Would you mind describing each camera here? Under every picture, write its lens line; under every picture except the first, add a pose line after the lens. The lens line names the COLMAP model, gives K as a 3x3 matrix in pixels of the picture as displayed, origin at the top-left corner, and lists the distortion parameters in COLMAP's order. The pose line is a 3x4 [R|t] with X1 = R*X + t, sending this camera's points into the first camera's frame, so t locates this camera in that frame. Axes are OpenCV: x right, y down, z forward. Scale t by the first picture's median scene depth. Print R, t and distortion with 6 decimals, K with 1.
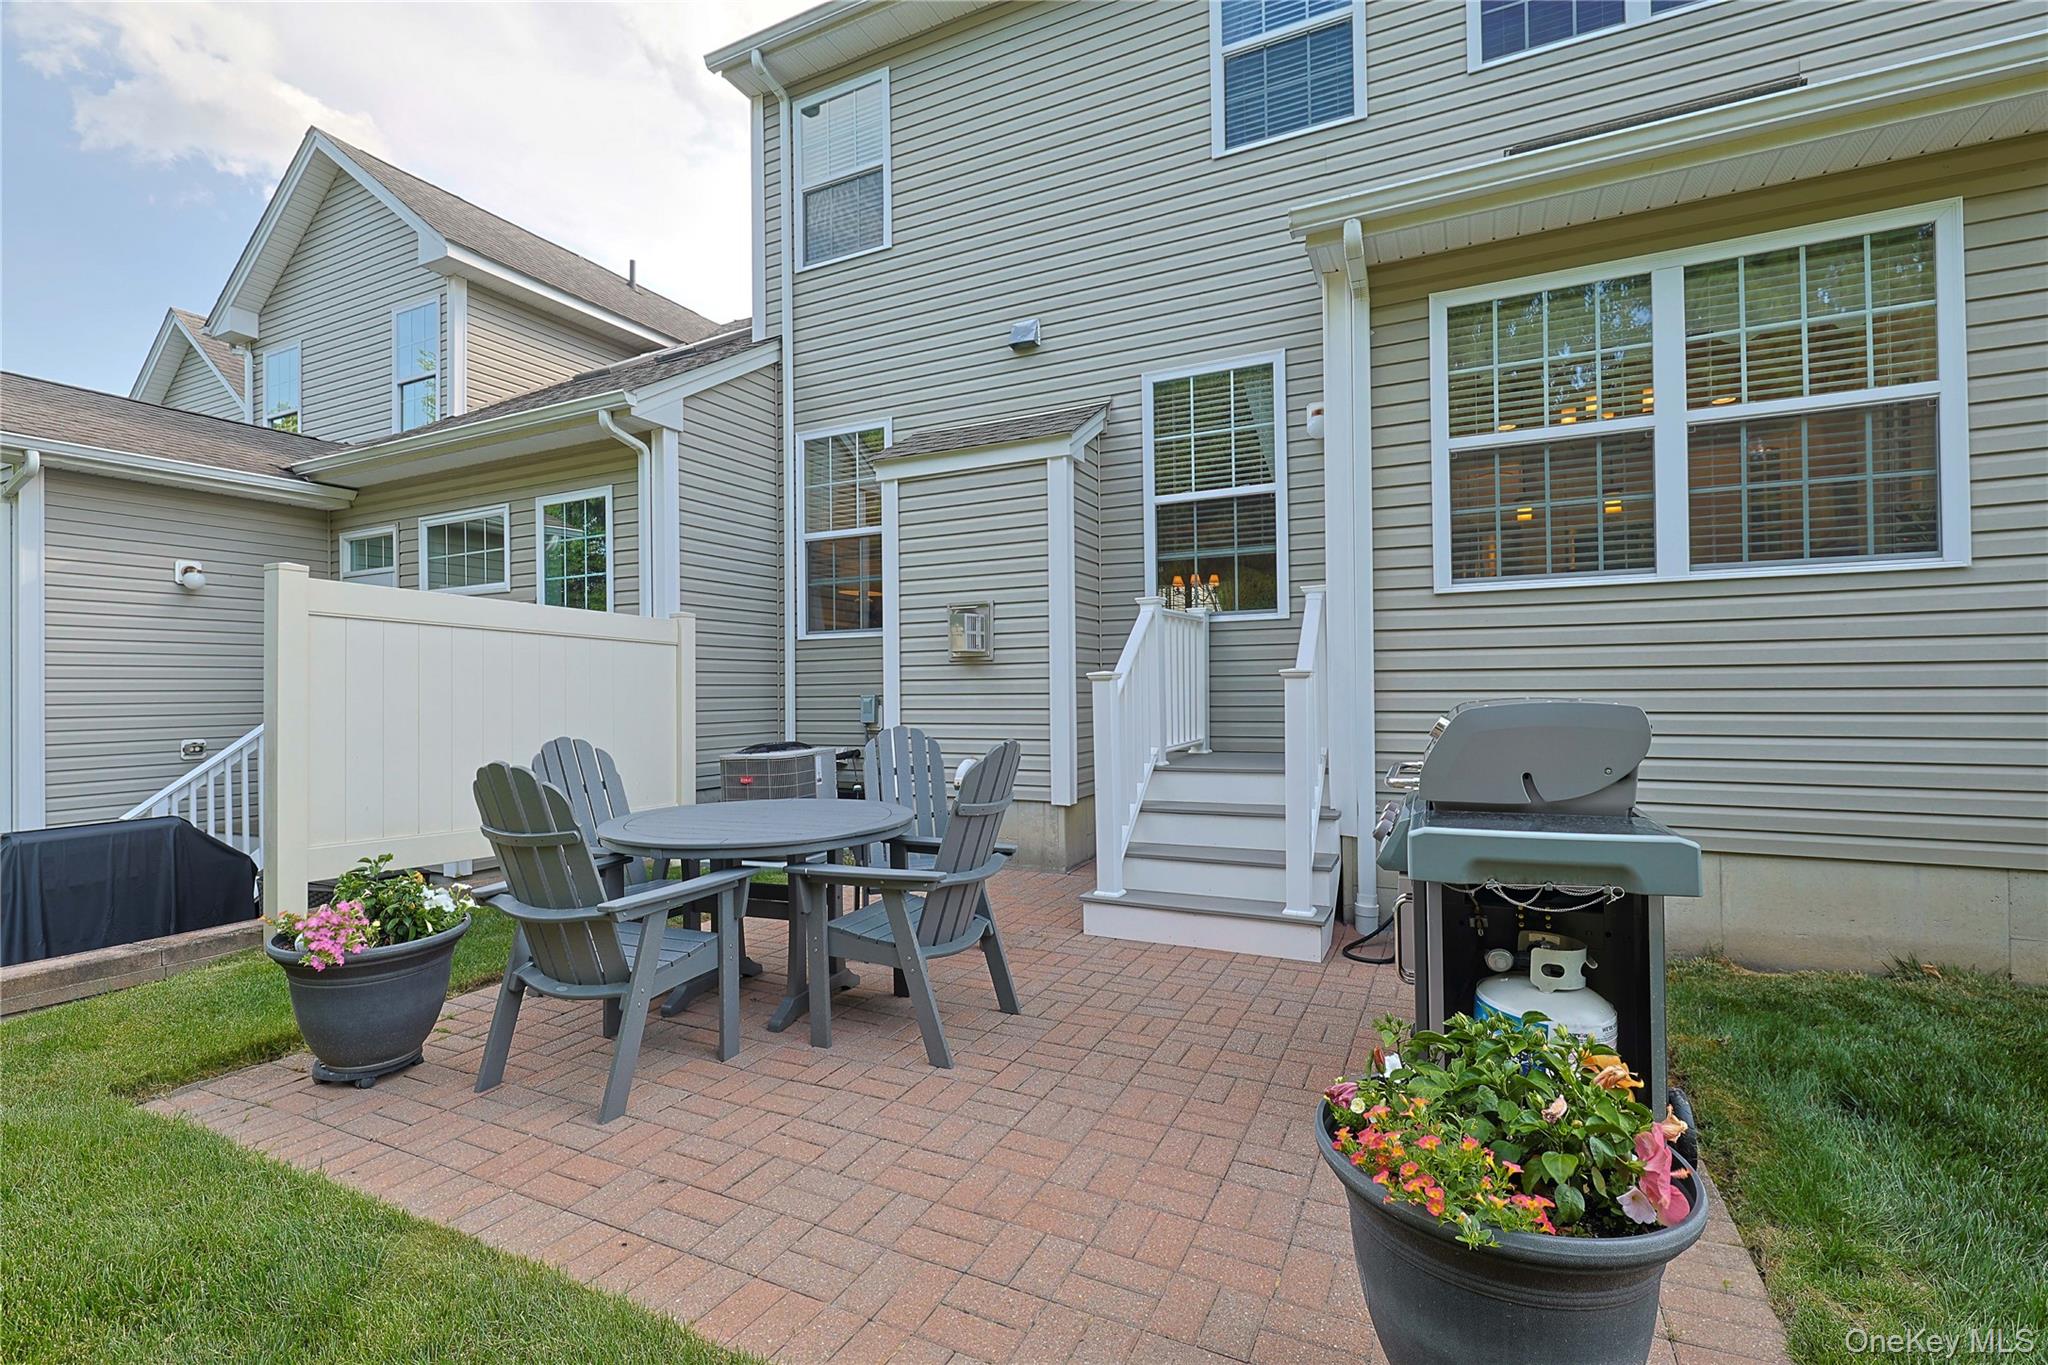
lens RADIAL K [[910.5, 0, 1026.8], [0, 910.5, 677.5], [0, 0, 1]] dist [-0.001995, -0.000208]
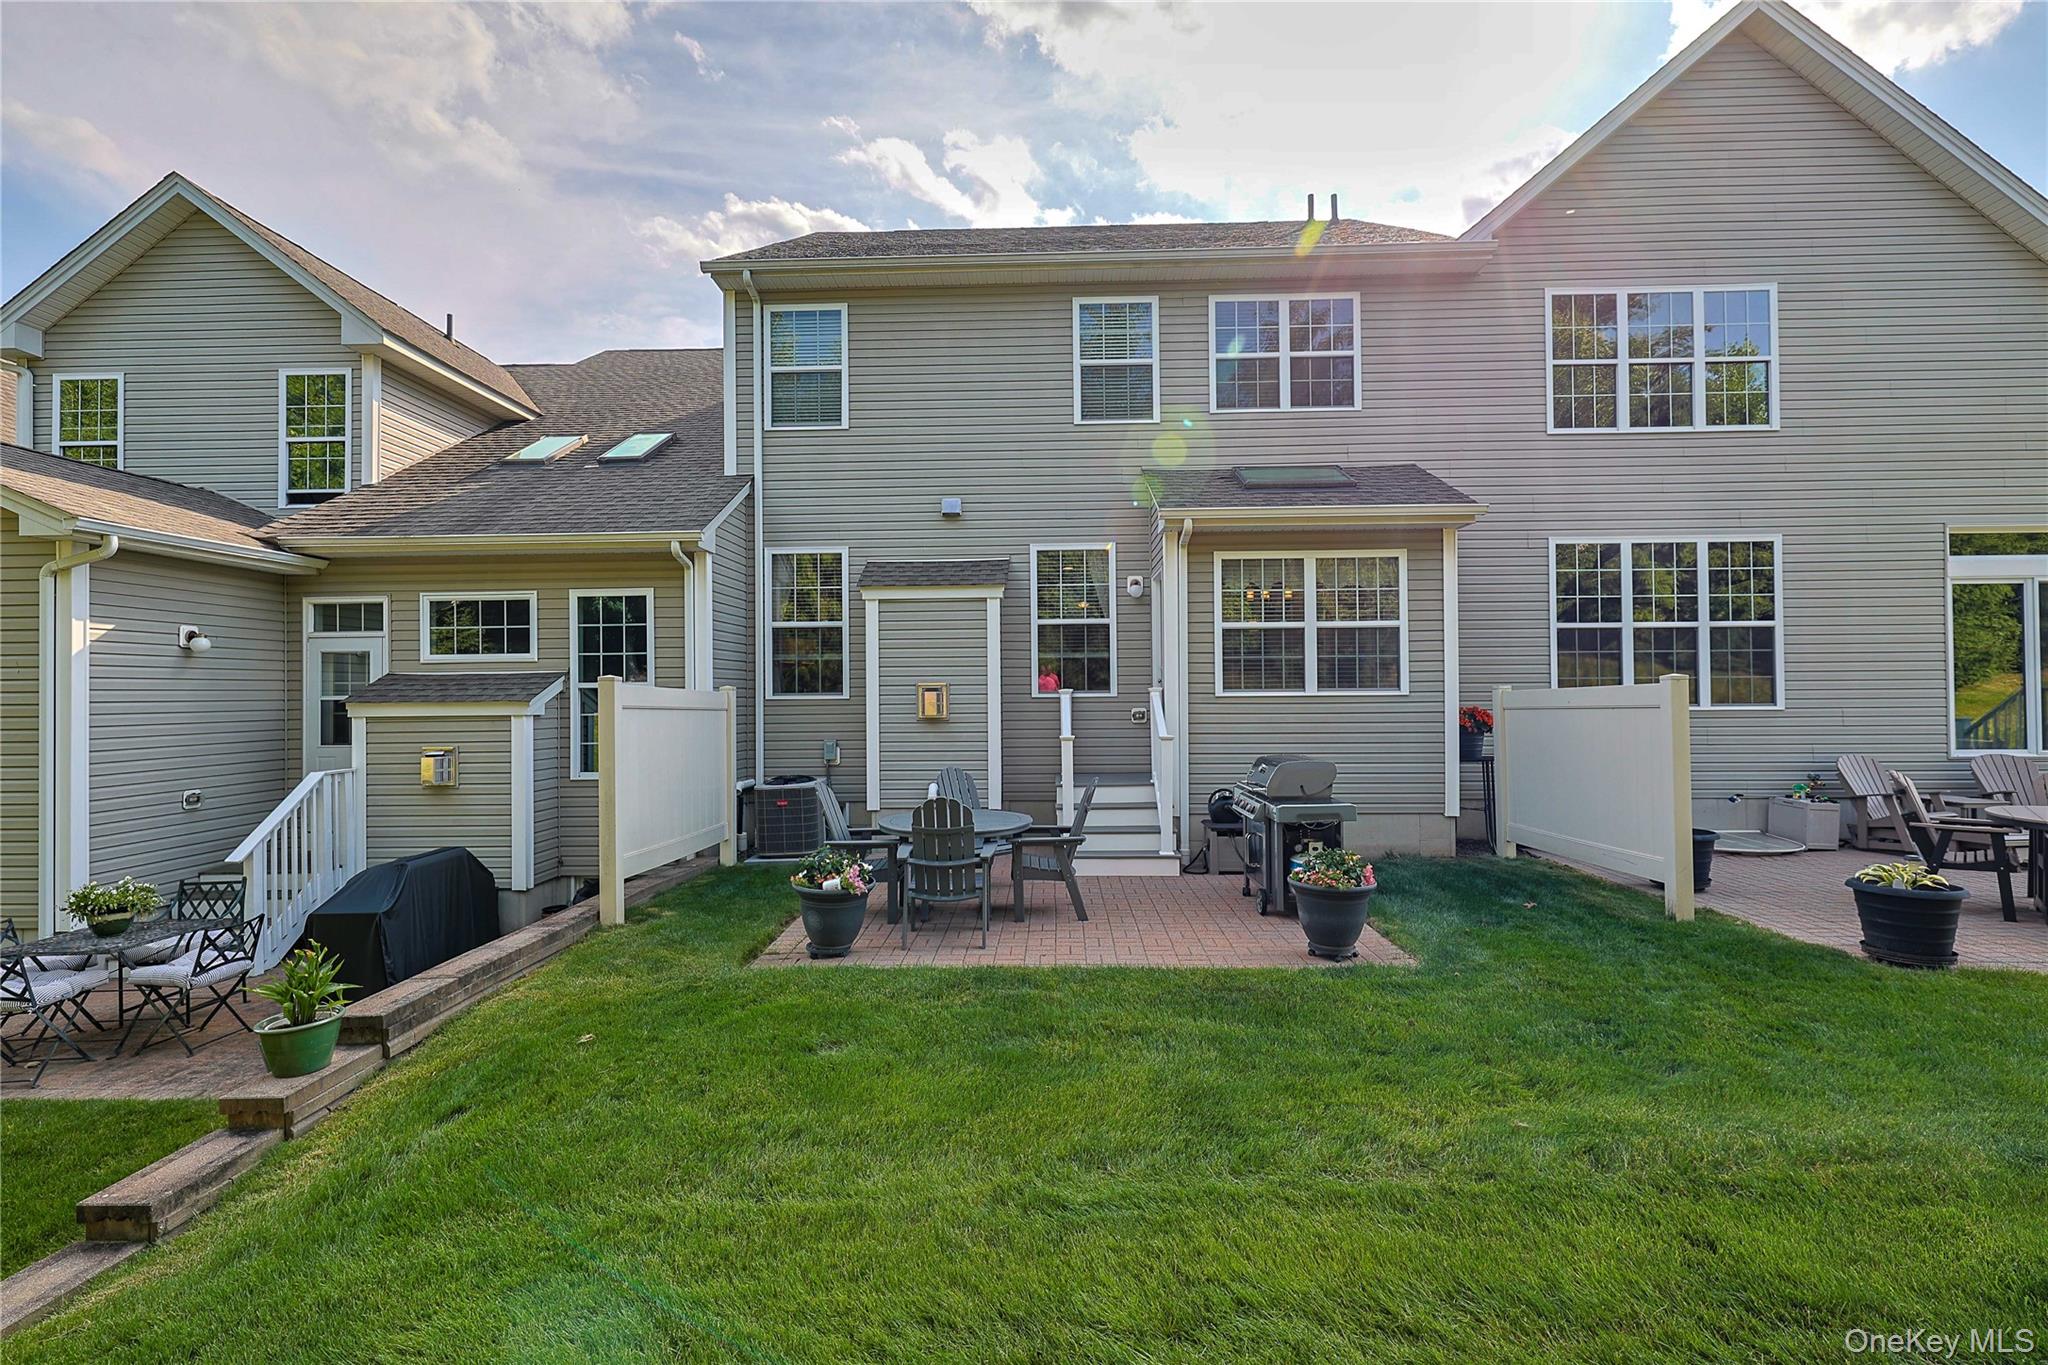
lens RADIAL K [[910.5, 0, 1026.8], [0, 910.5, 677.5], [0, 0, 1]] dist [-0.001995, -0.000208]
pose [[0.910435, 0.010625, 0.413516, -0.528161], [-0.007918, 0.999935, -0.008258, -0.075568], [-0.413576, 0.004244, 0.910460, -0.467919]]
